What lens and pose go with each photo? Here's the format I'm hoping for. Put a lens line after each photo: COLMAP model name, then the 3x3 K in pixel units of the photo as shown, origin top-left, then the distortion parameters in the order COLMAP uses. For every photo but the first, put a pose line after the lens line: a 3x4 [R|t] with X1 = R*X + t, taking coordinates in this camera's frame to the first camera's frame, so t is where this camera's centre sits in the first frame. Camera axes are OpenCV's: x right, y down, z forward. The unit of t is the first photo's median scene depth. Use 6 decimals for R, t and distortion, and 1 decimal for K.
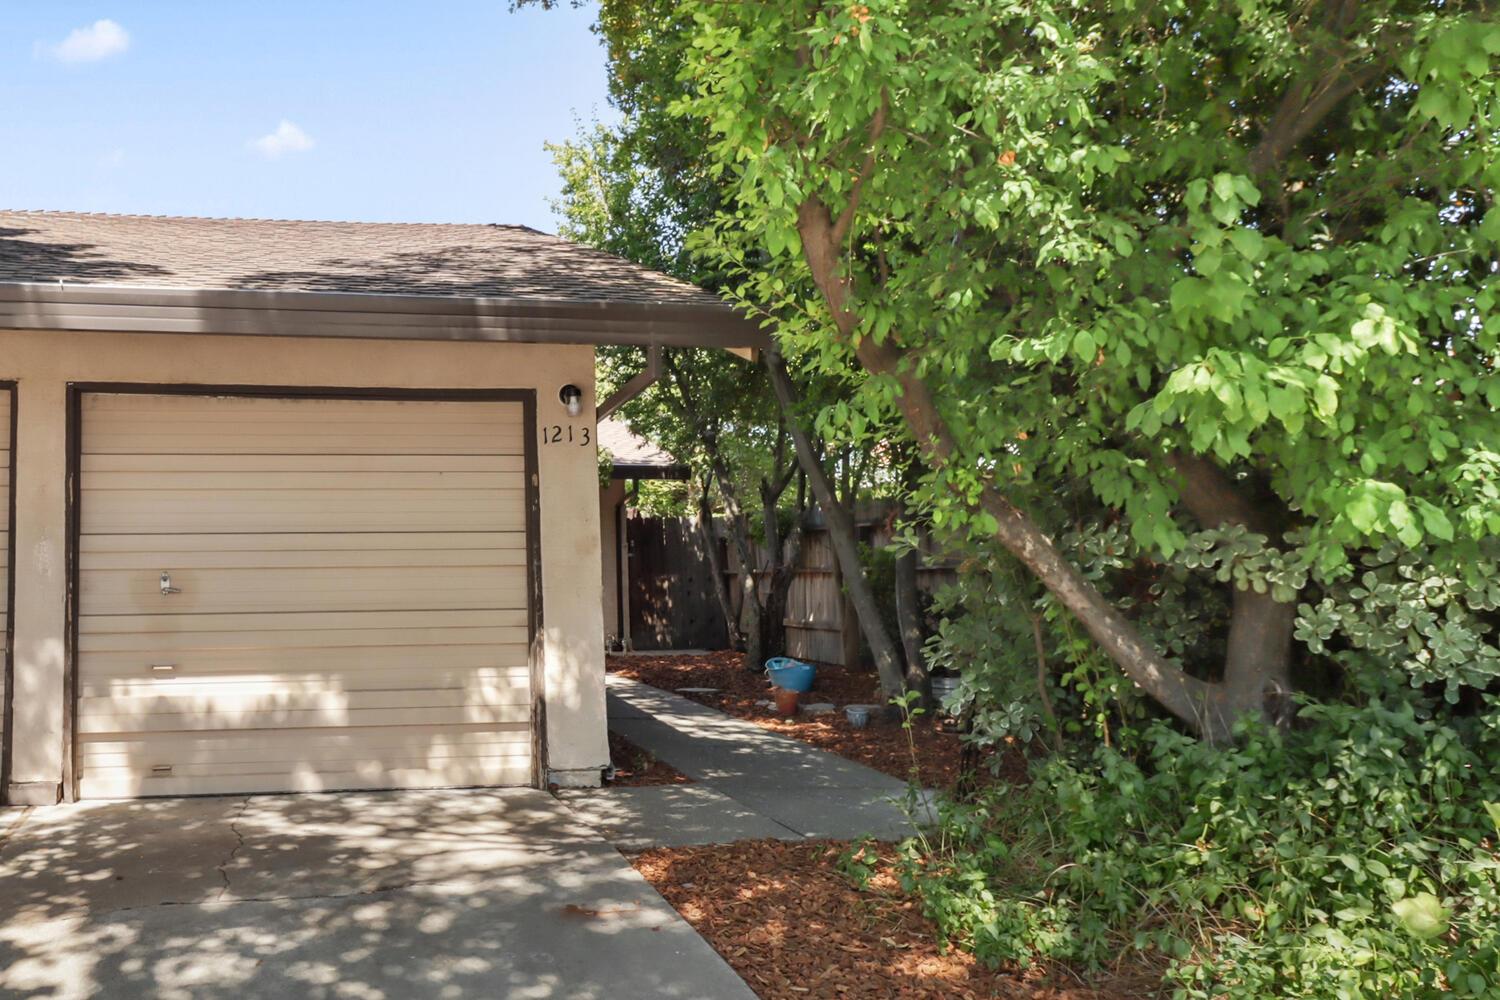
lens RADIAL K [[639.7, 0, 749.2], [0, 639.7, 467.9], [0, 0, 1]] dist [-0.000872, -0.000252]
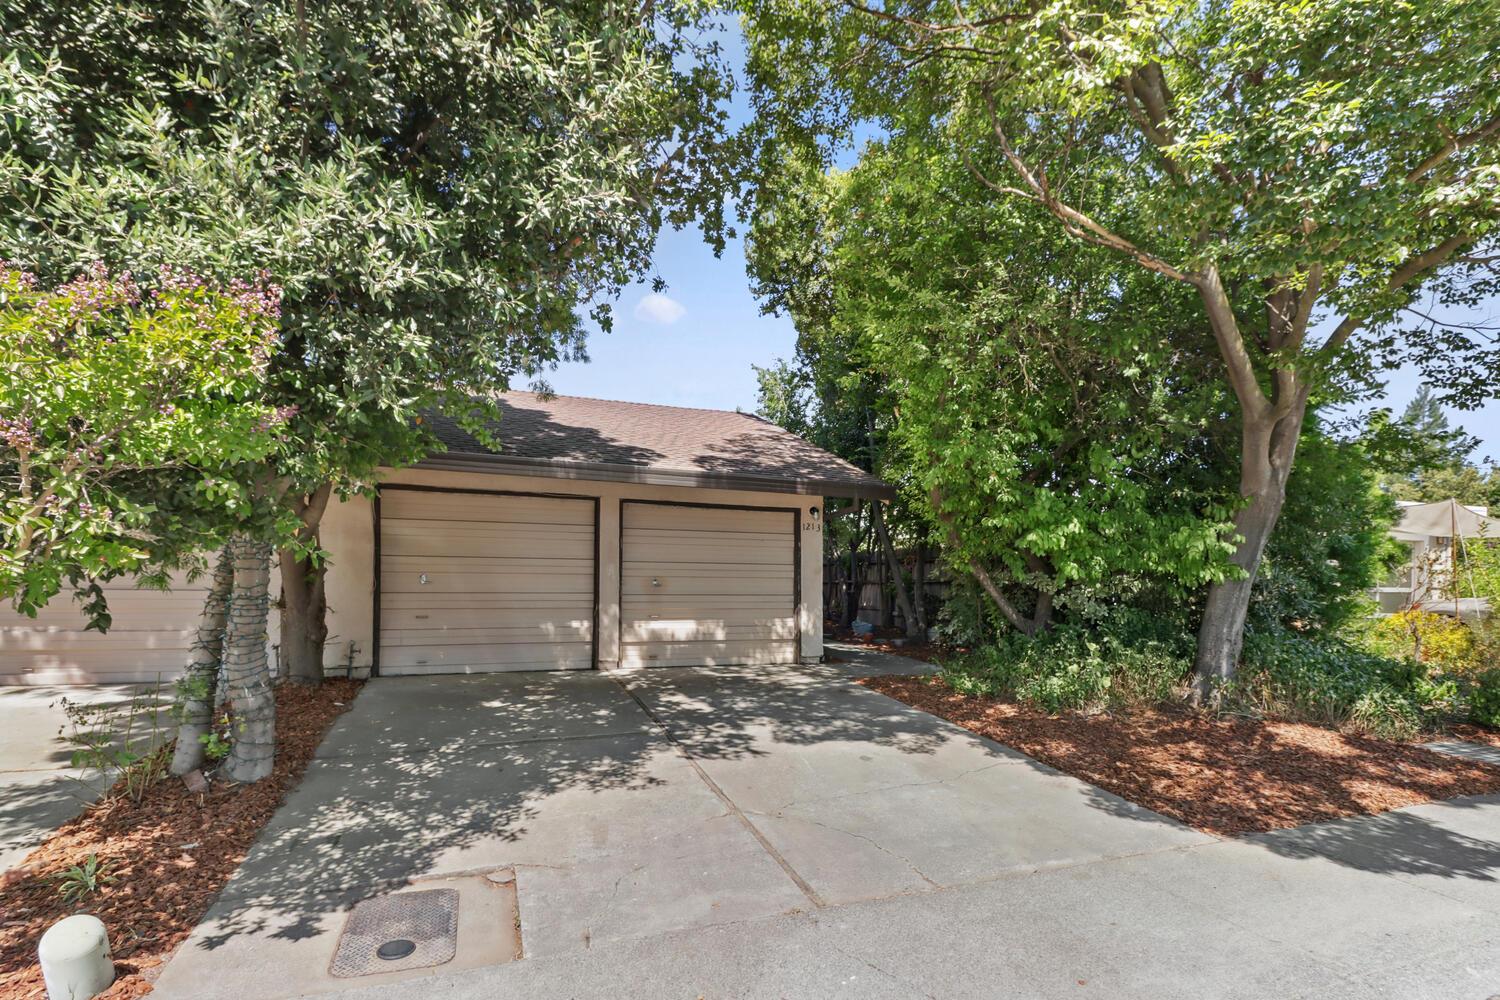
lens RADIAL K [[706.9, 0, 744.5], [0, 706.9, 492.4], [0, 0, 1]] dist [0.007669, -0.000113]
pose [[0.972523, 0.047645, 0.227878, -1.249205], [-0.057167, 0.997738, 0.035366, -0.286102], [-0.225678, -0.047421, 0.973047, -1.734463]]
